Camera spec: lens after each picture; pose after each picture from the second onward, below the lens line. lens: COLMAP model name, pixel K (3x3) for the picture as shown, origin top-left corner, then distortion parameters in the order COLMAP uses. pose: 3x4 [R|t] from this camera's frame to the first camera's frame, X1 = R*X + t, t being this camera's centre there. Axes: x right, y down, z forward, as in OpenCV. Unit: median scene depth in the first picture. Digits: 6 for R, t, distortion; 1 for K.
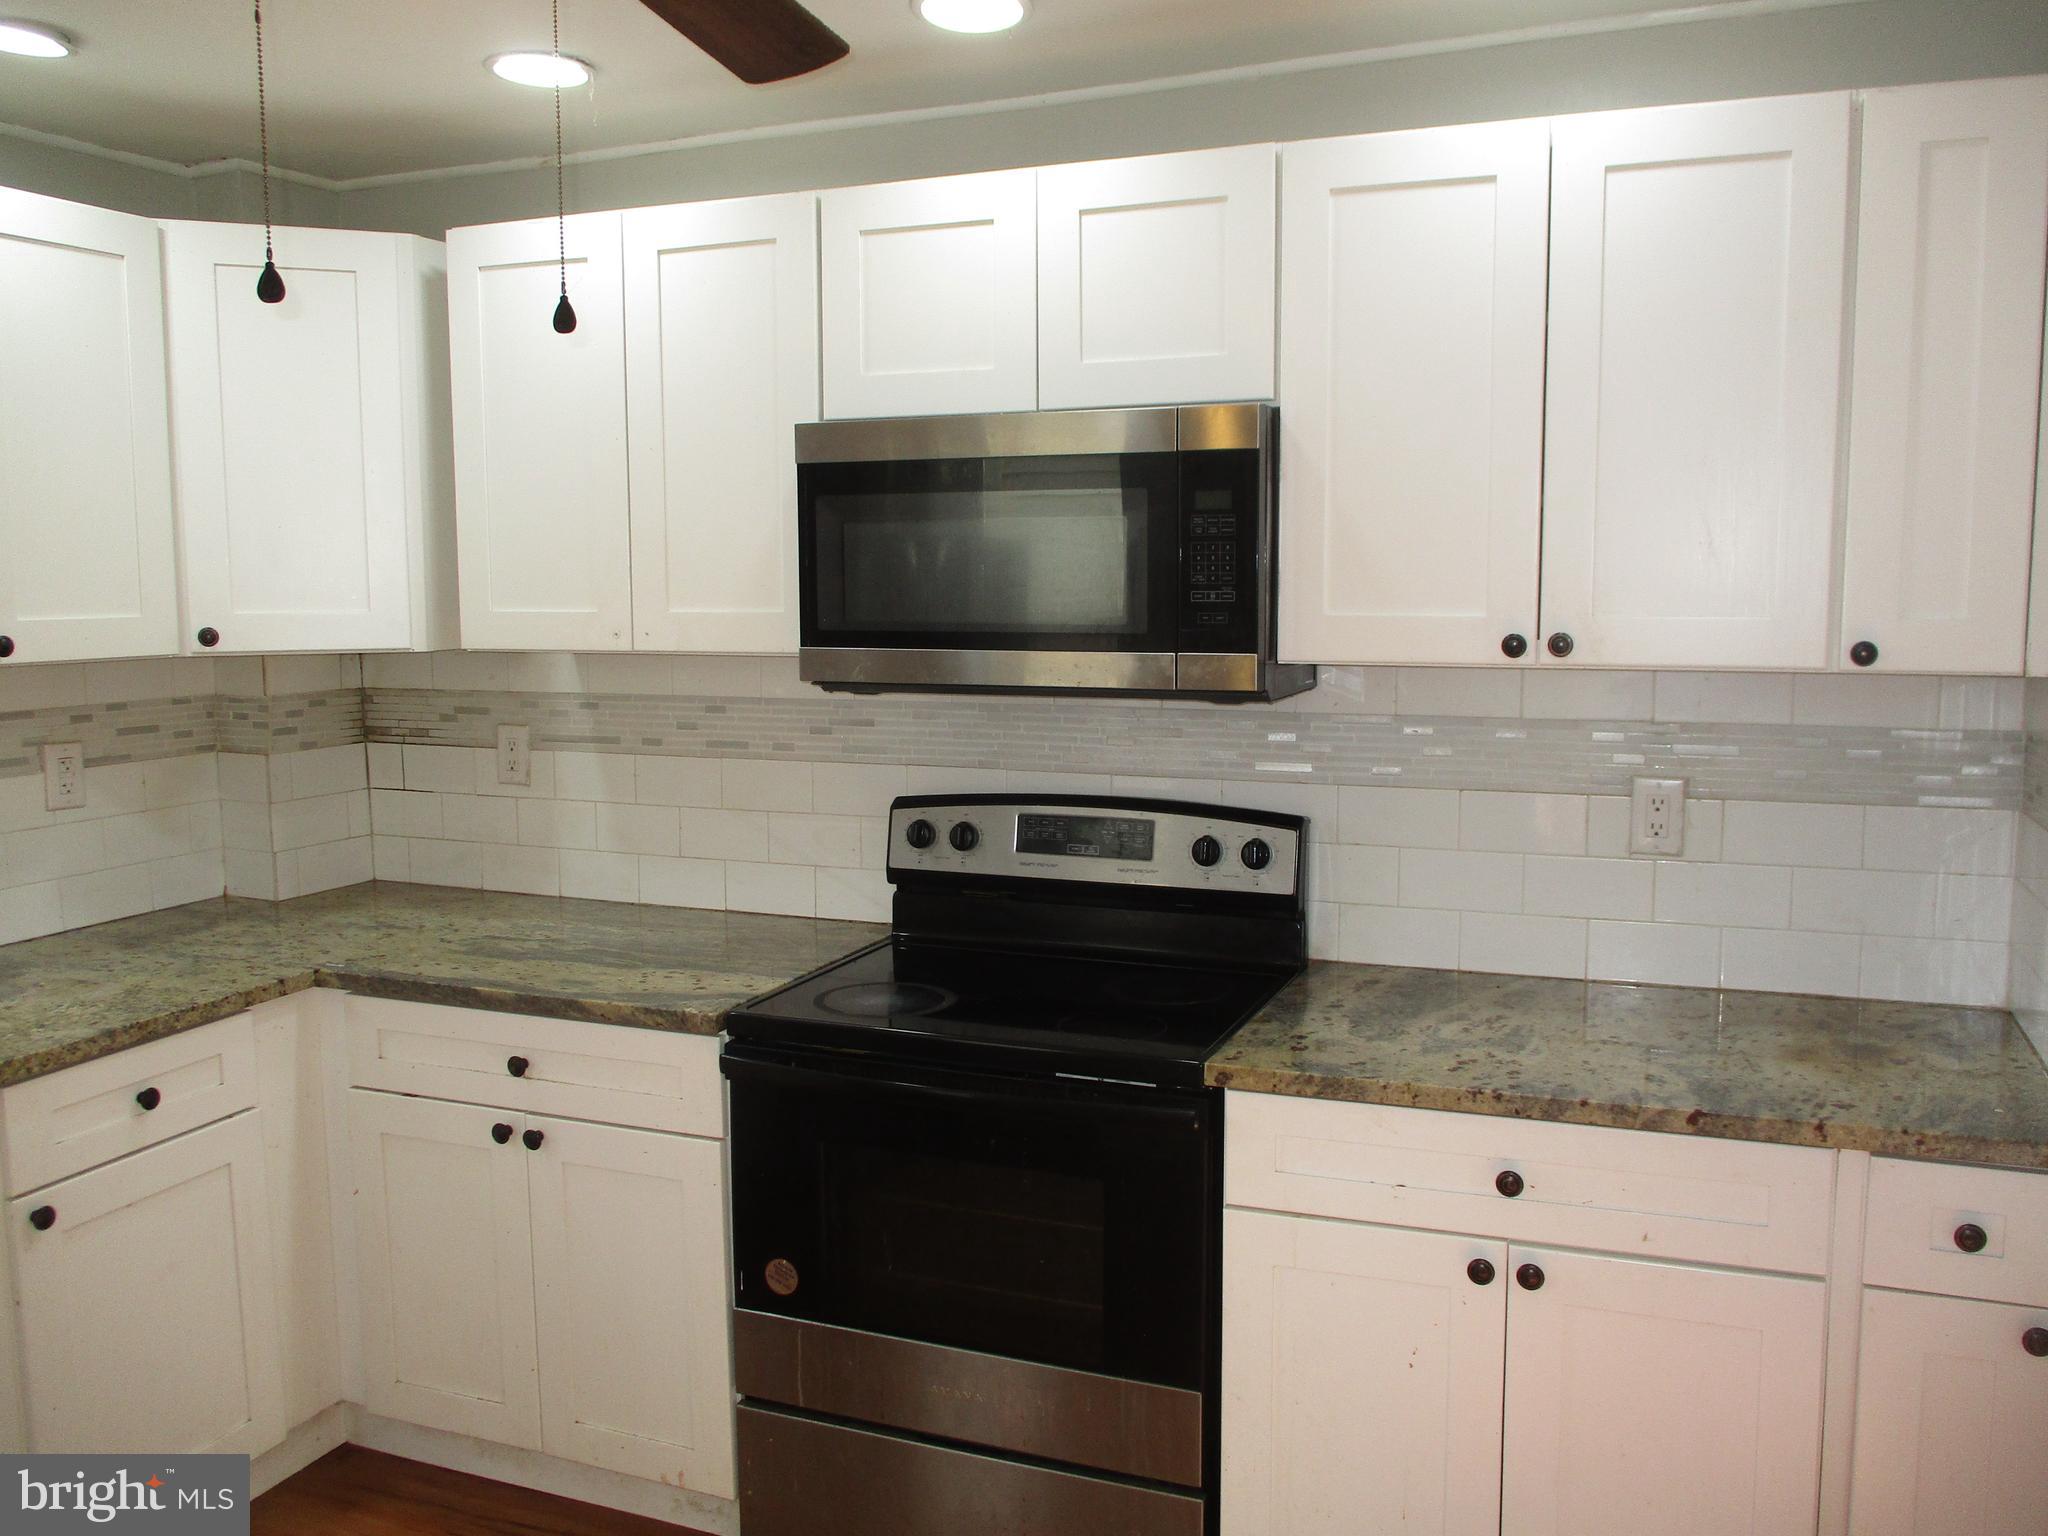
lens RADIAL K [[1688.4, 0, 1039.2], [0, 1688.4, 768.2], [0, 0, 1]] dist [-0.042045, 0.024273]
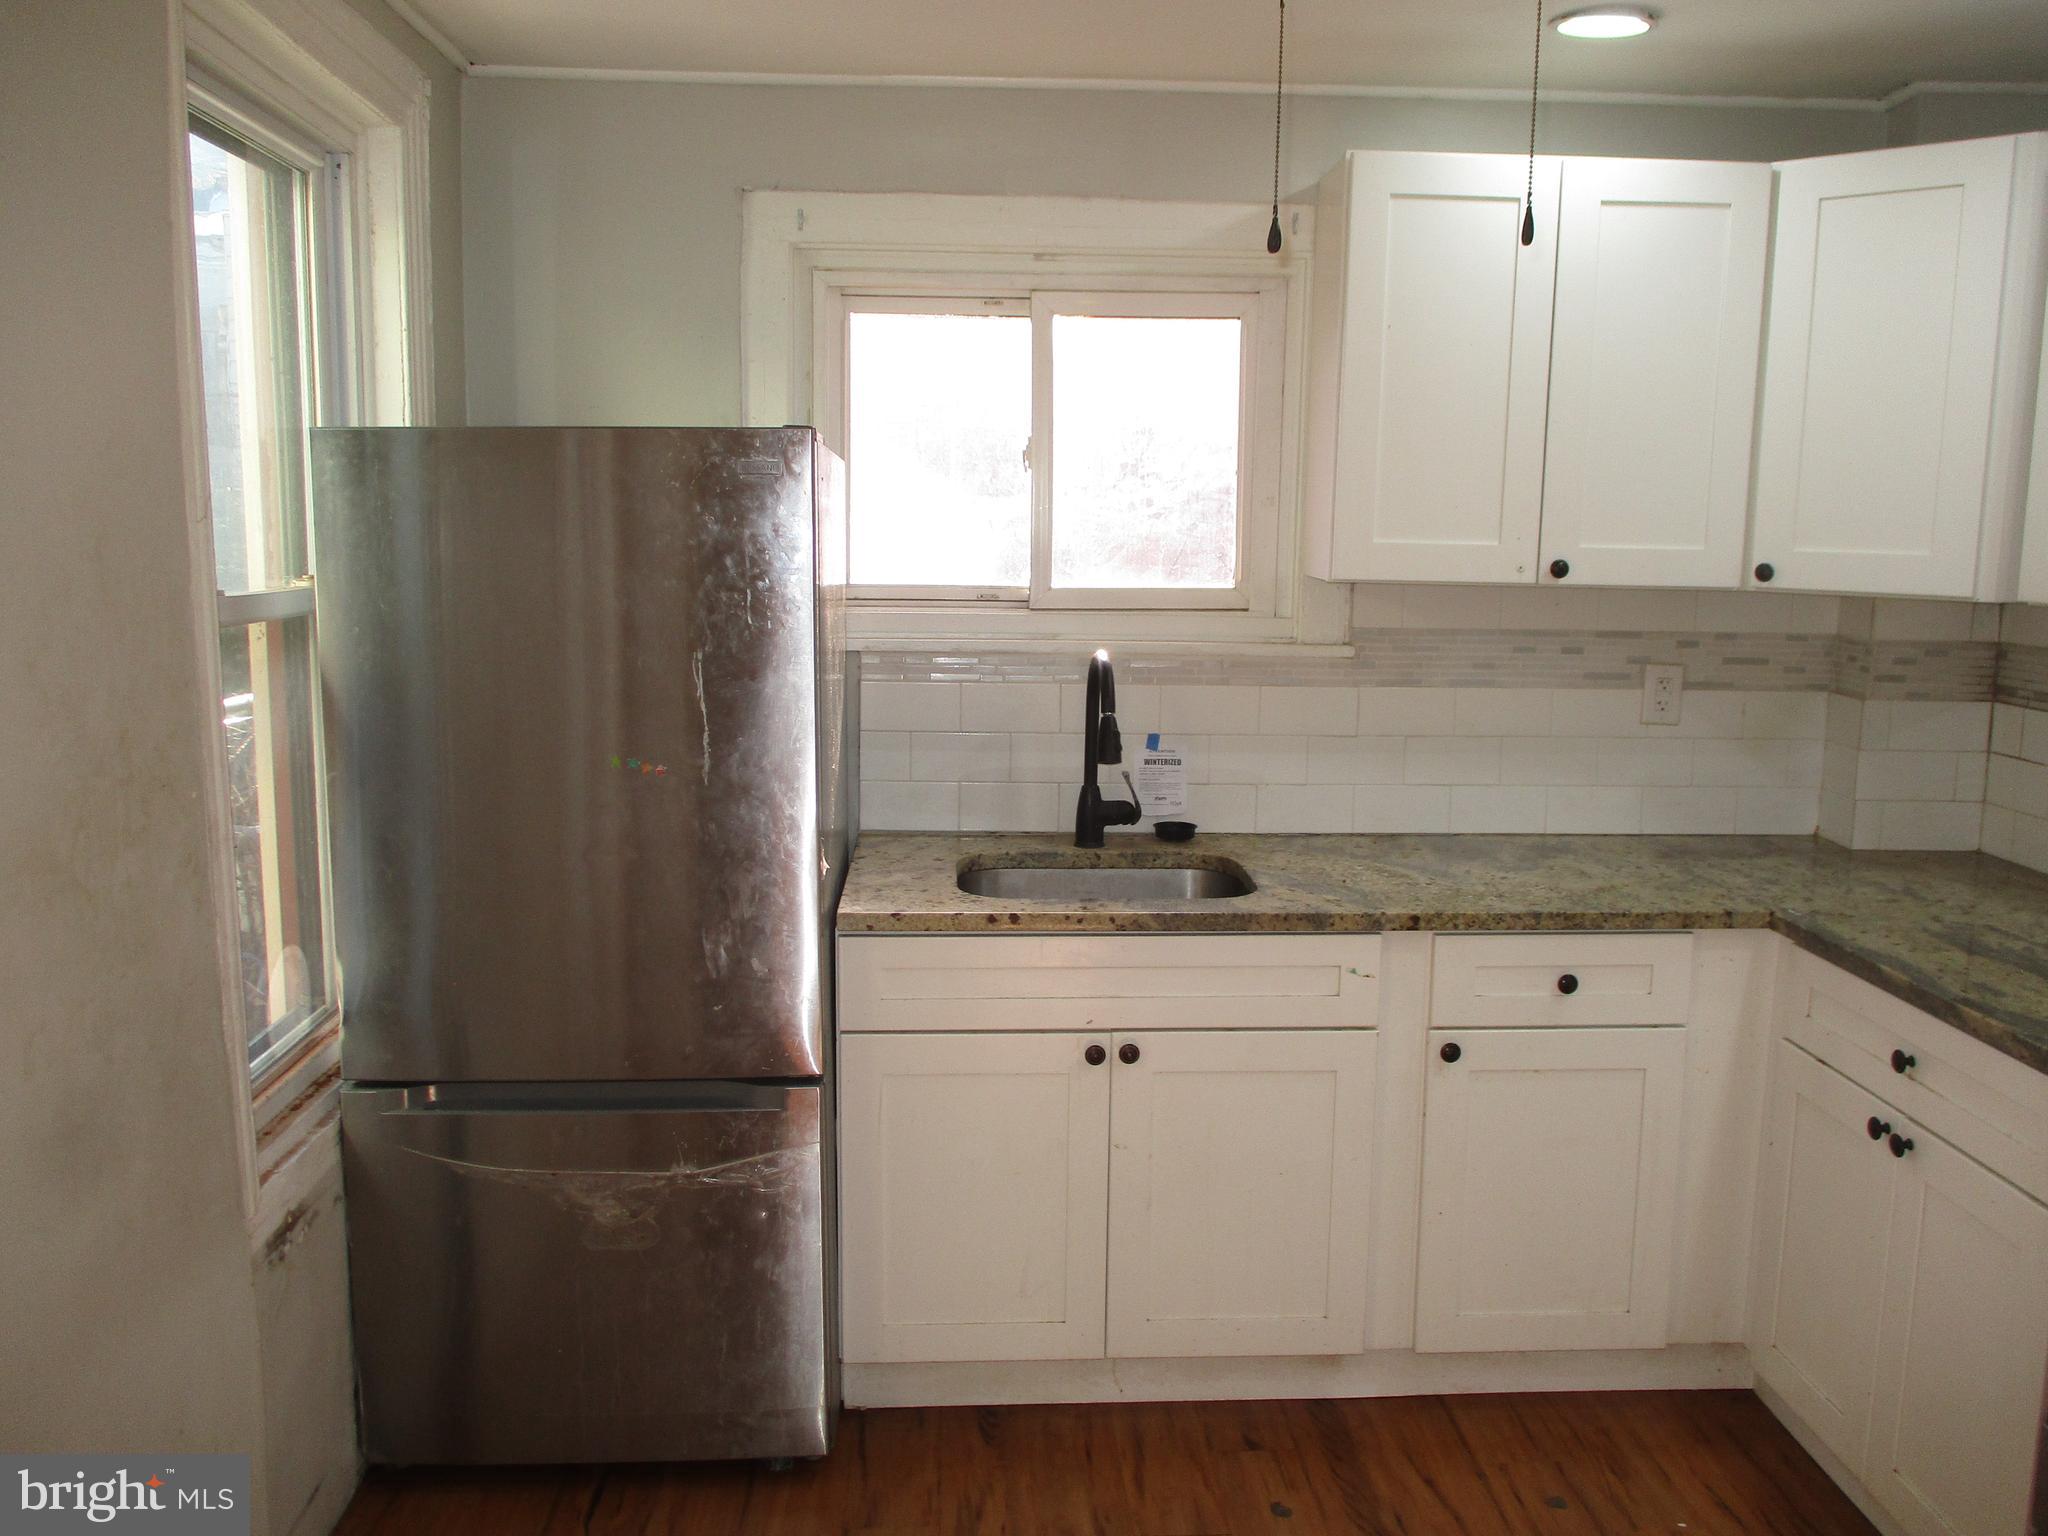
lens RADIAL K [[1688.4, 0, 1025.7], [0, 1688.4, 763.8], [0, 0, 1]] dist [-0.042045, 0.024273]
pose [[0.411078, 0.144917, -0.900007, 0.272489], [-0.122667, 0.987098, 0.102912, -0.014164], [0.903309, 0.068096, 0.423551, 0.181838]]
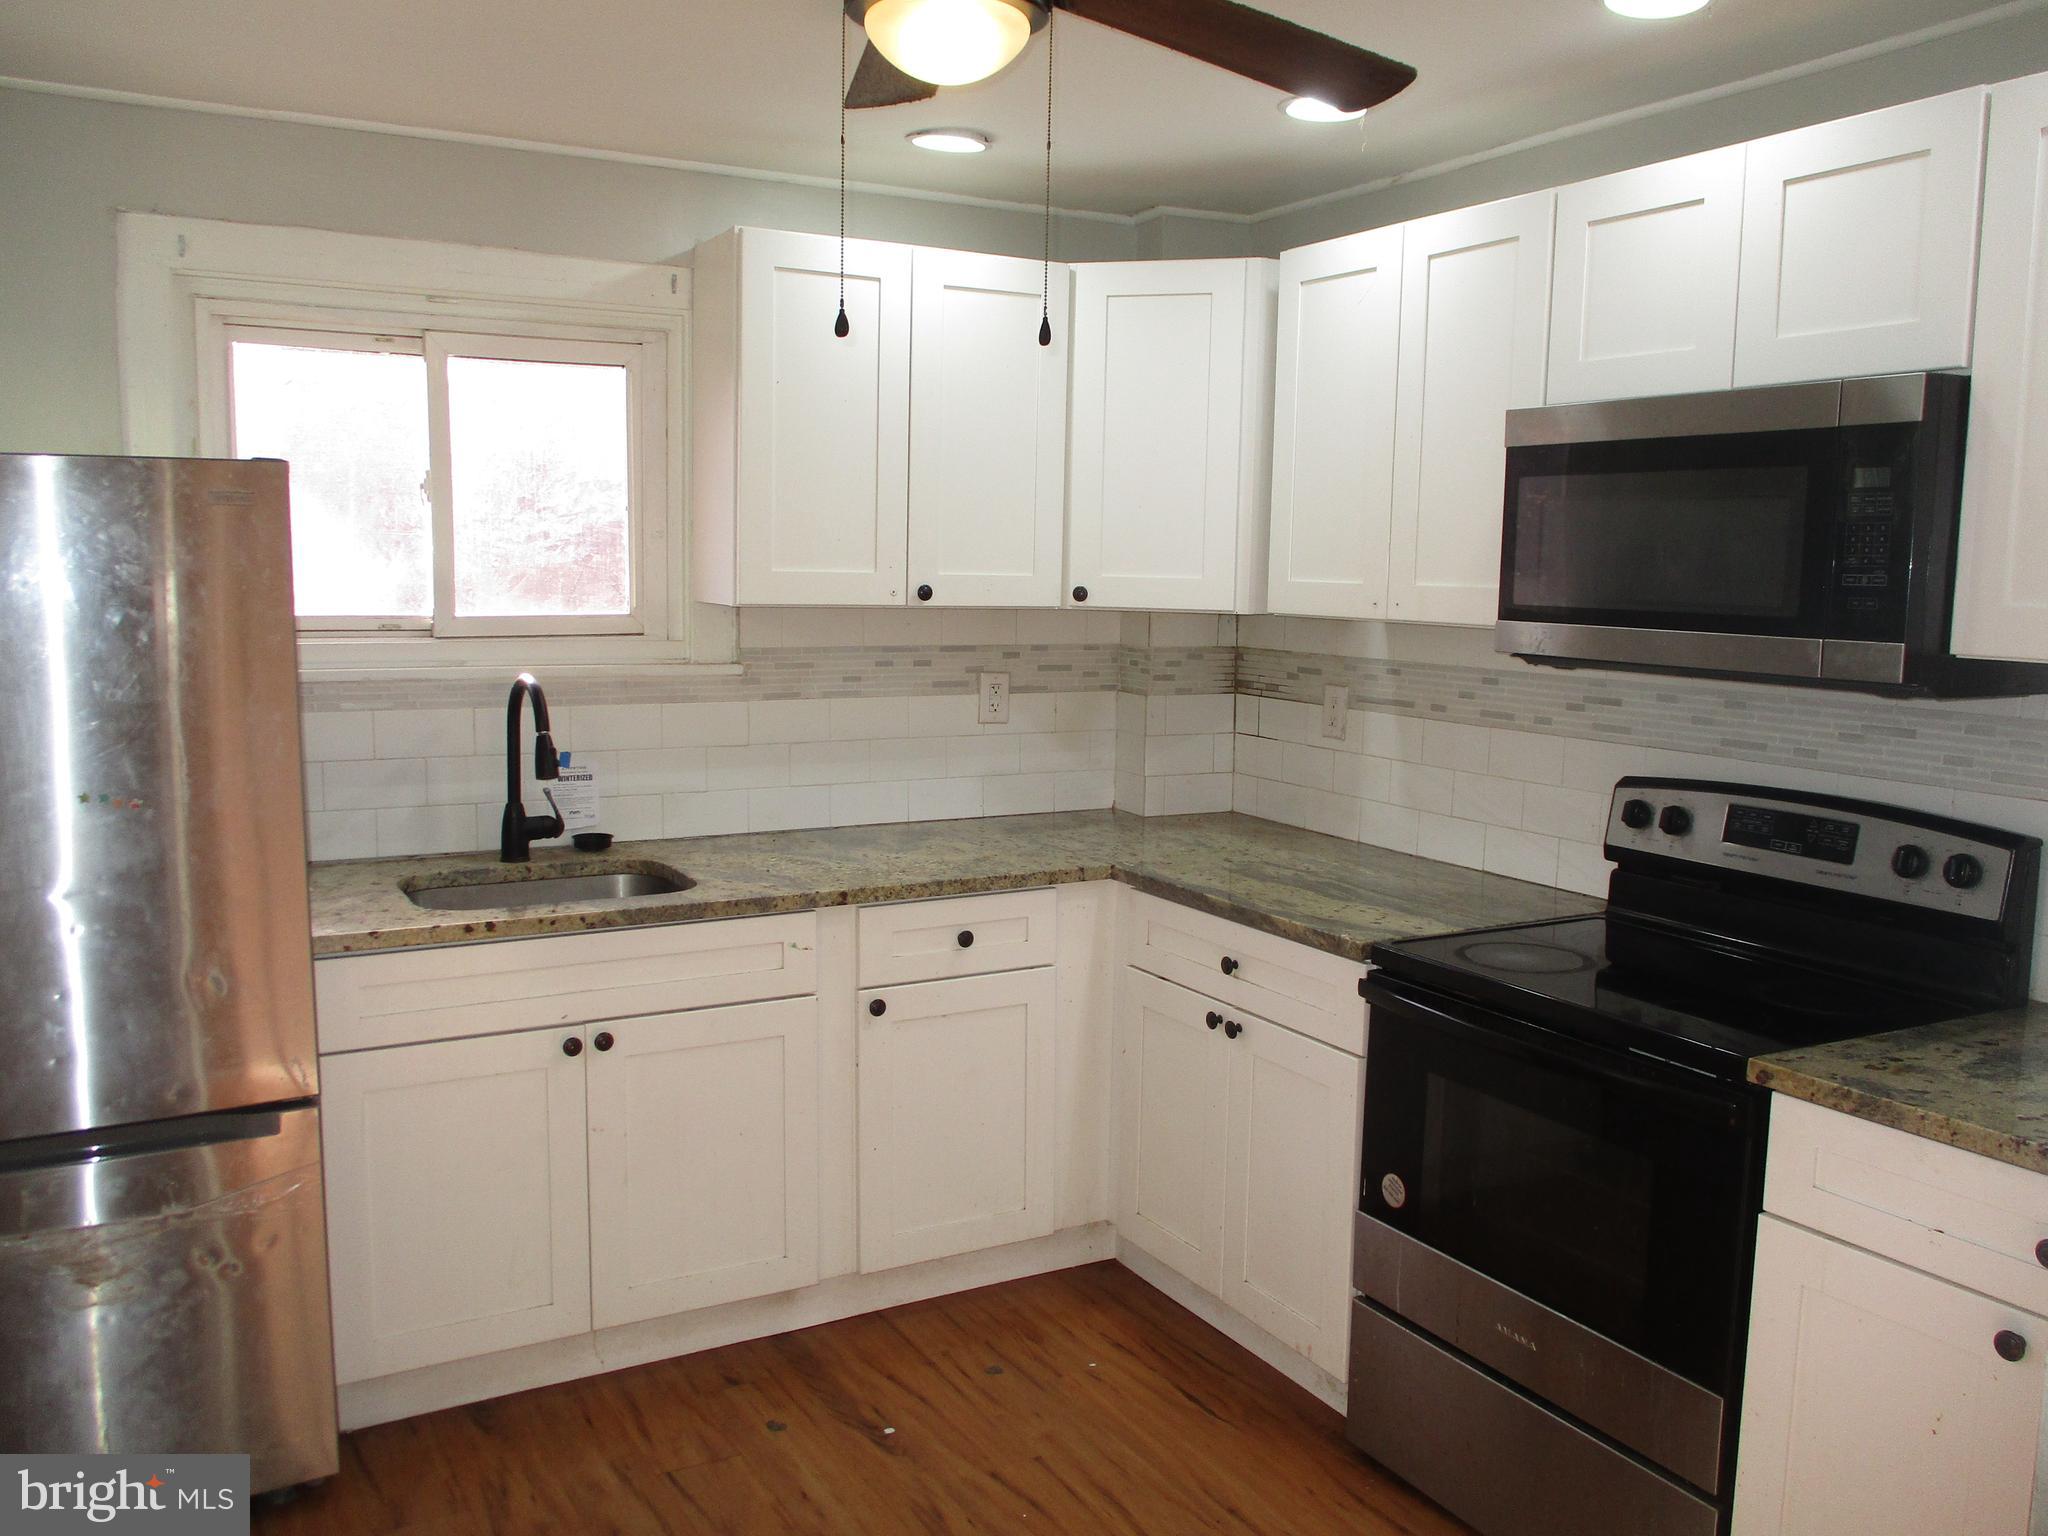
lens RADIAL K [[1688.4, 0, 1029.3], [0, 1688.4, 761.8], [0, 0, 1]] dist [-0.042045, 0.024273]
pose [[0.779022, 0.093523, -0.619983, 0.290514], [-0.094642, 0.995023, 0.031176, 0.012052], [0.619813, 0.034390, 0.783996, -0.013263]]
